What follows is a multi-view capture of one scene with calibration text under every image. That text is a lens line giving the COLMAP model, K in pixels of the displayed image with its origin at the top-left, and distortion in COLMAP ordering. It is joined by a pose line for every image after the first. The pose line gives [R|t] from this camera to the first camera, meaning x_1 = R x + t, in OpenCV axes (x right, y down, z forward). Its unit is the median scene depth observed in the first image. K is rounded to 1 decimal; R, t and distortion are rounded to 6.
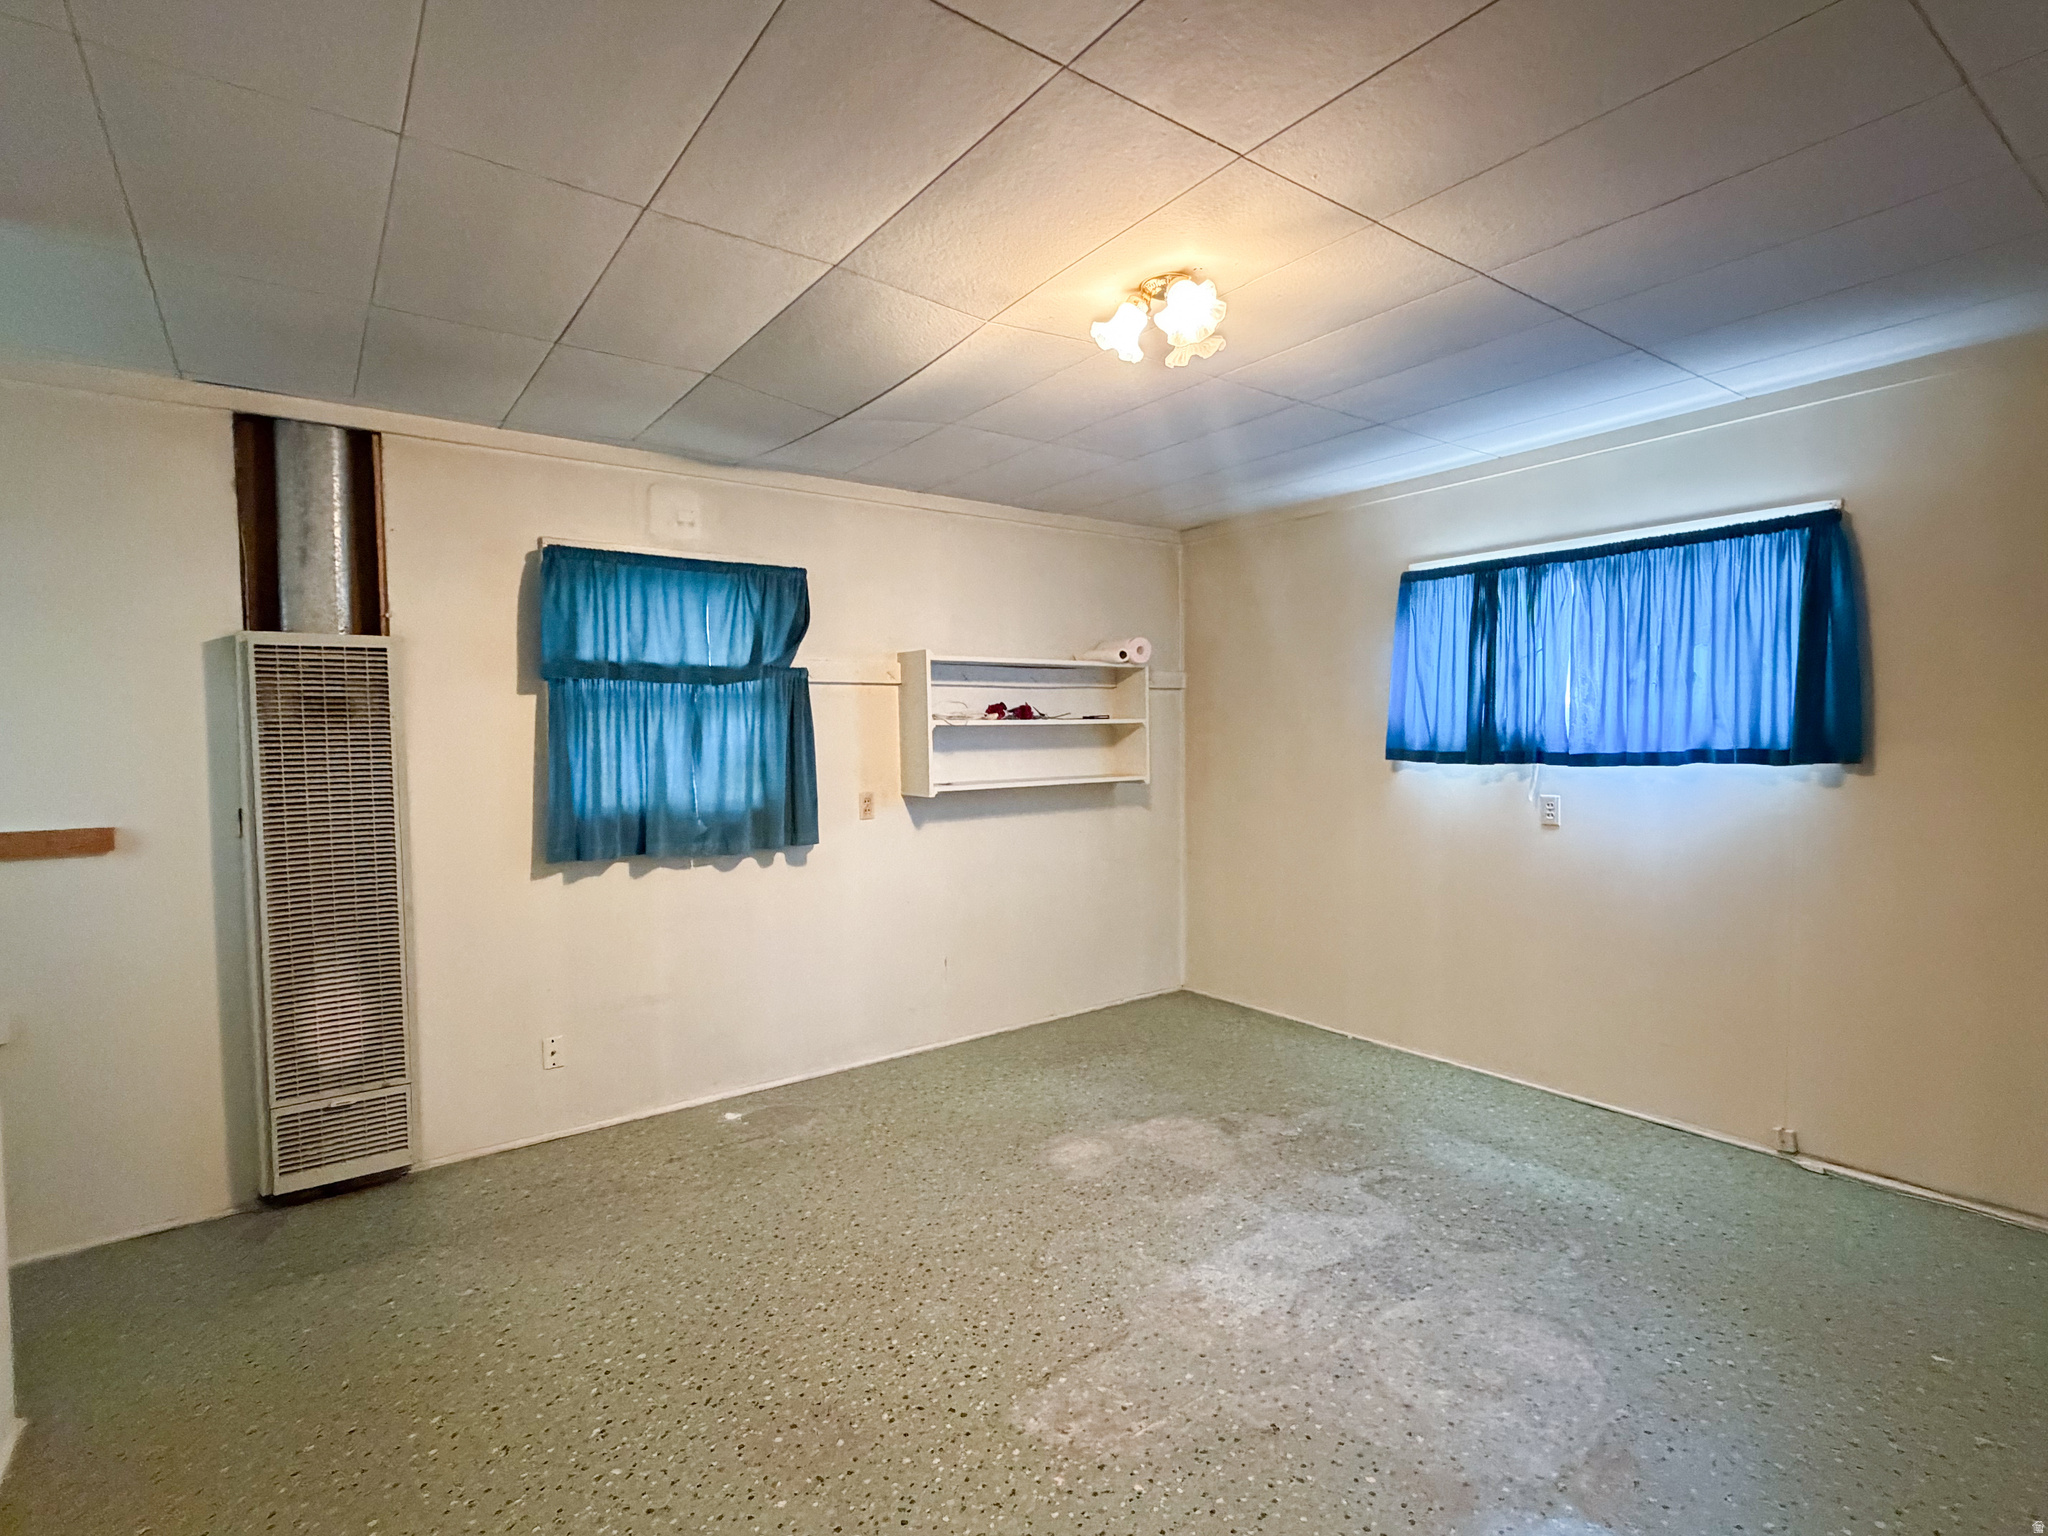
lens RADIAL K [[993.9, 0, 1024.0], [0, 993.9, 768.0], [0, 0, 1]] dist [-0.002575, -0.000188]
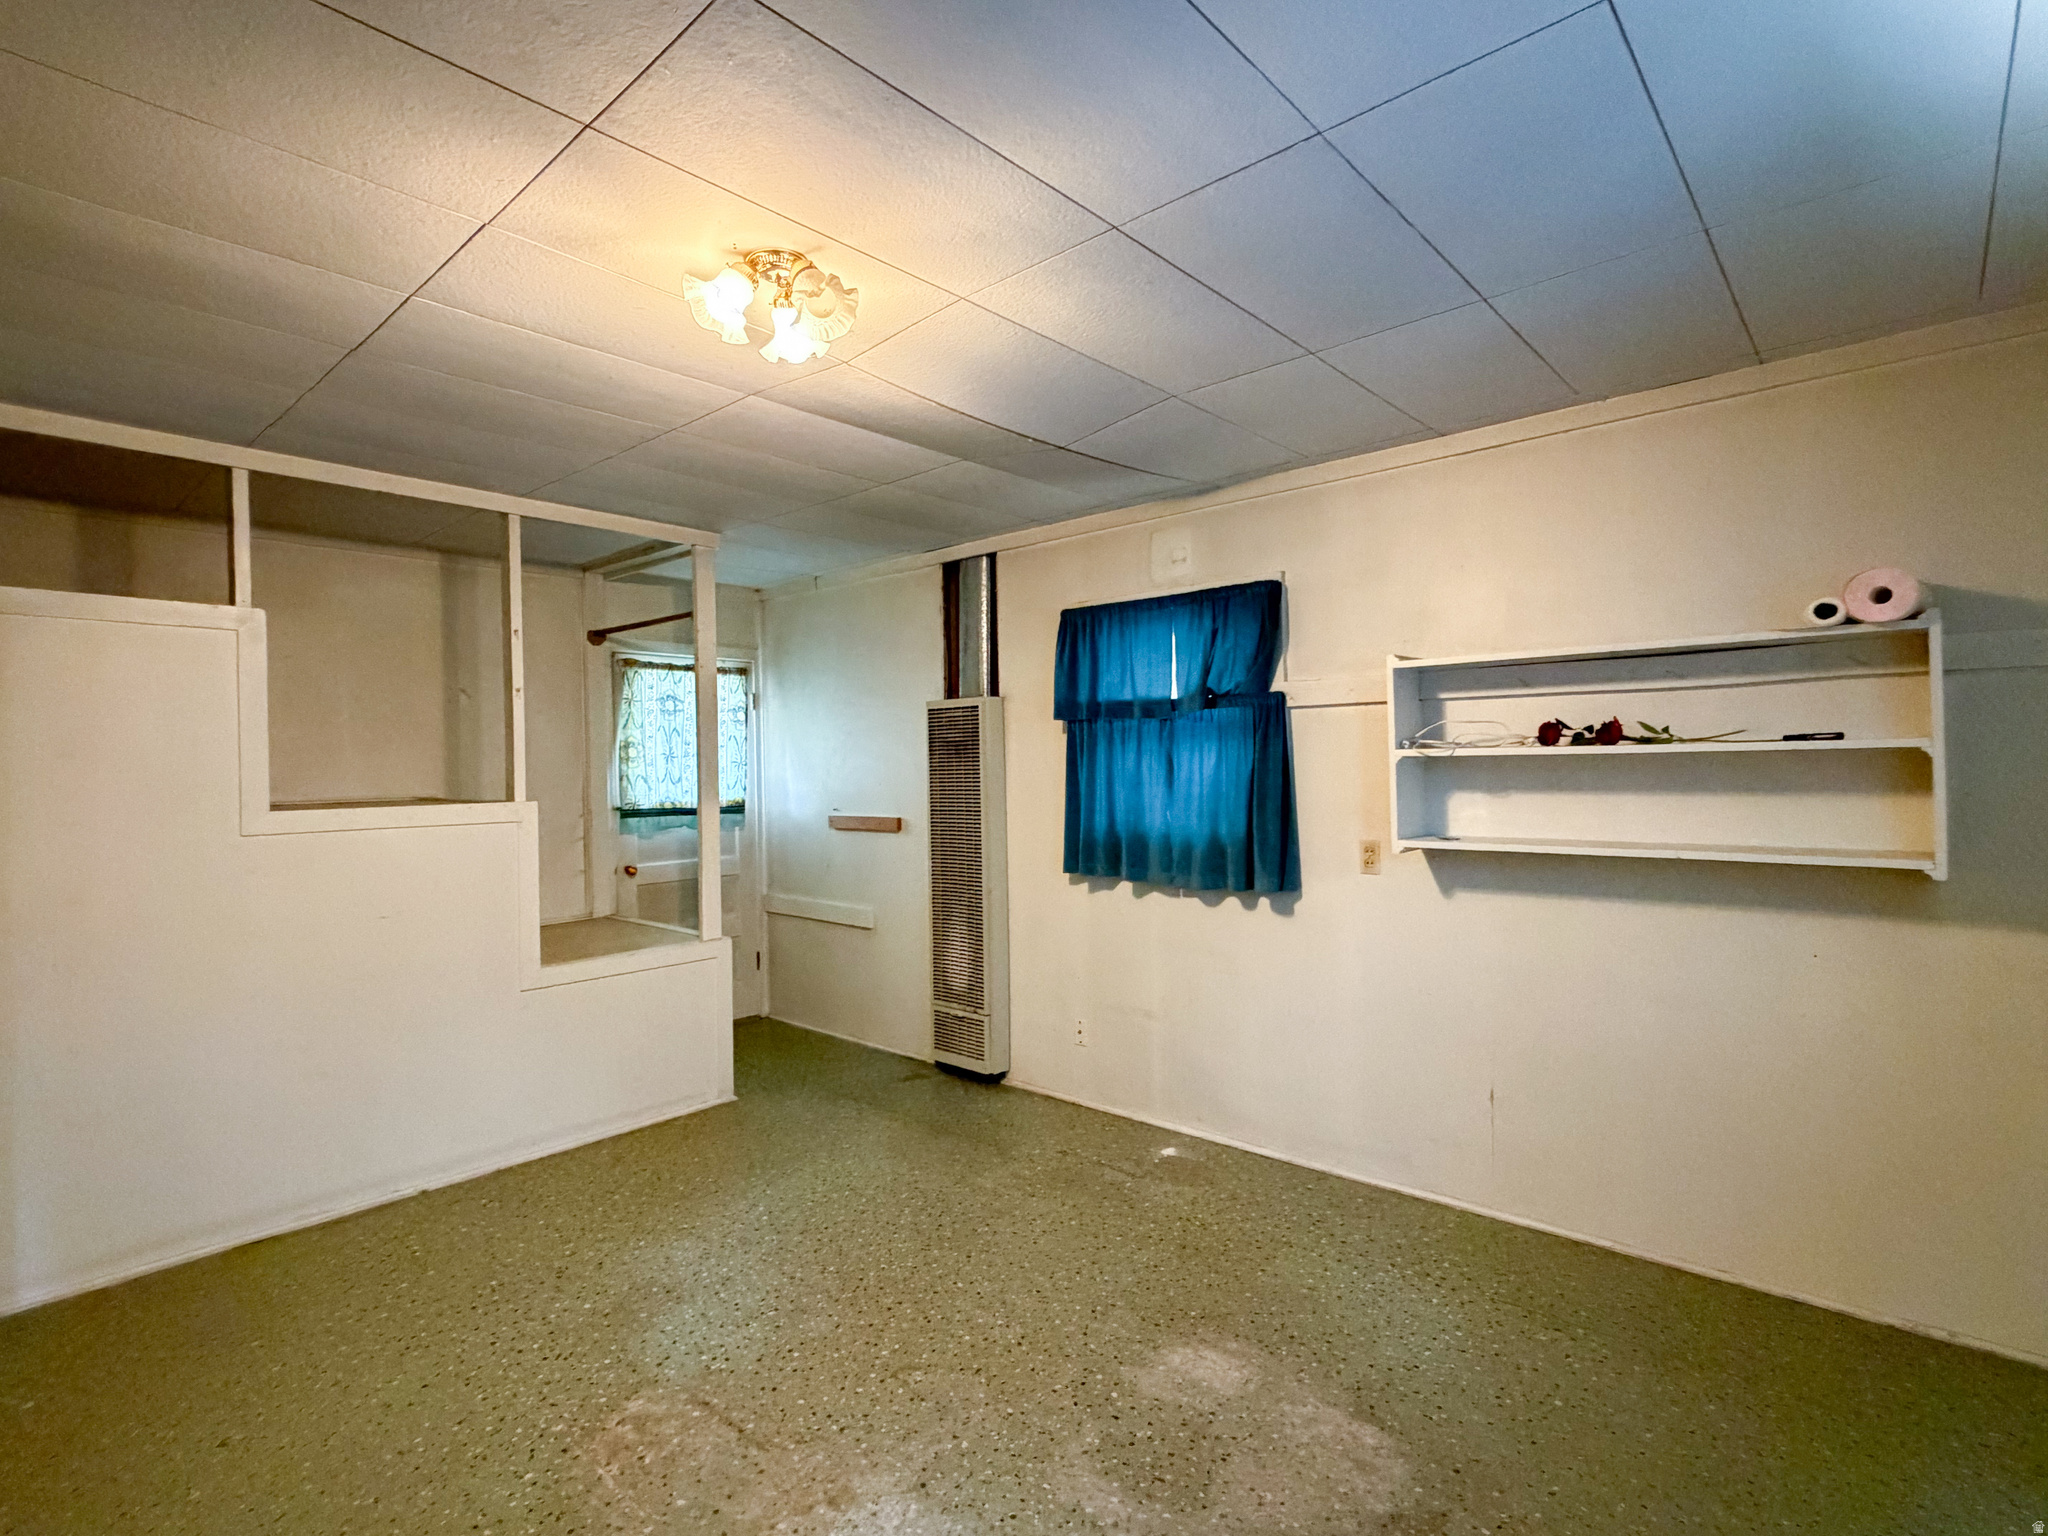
lens RADIAL K [[995.4, 0, 1024.0], [0, 995.4, 768.0], [0, 0, 1]] dist [0.001342, -0.000146]
pose [[0.201857, 0.015674, -0.979290, 0.621932], [-0.024168, 0.999647, 0.011018, -0.038748], [0.979117, 0.021444, 0.202164, 0.625571]]
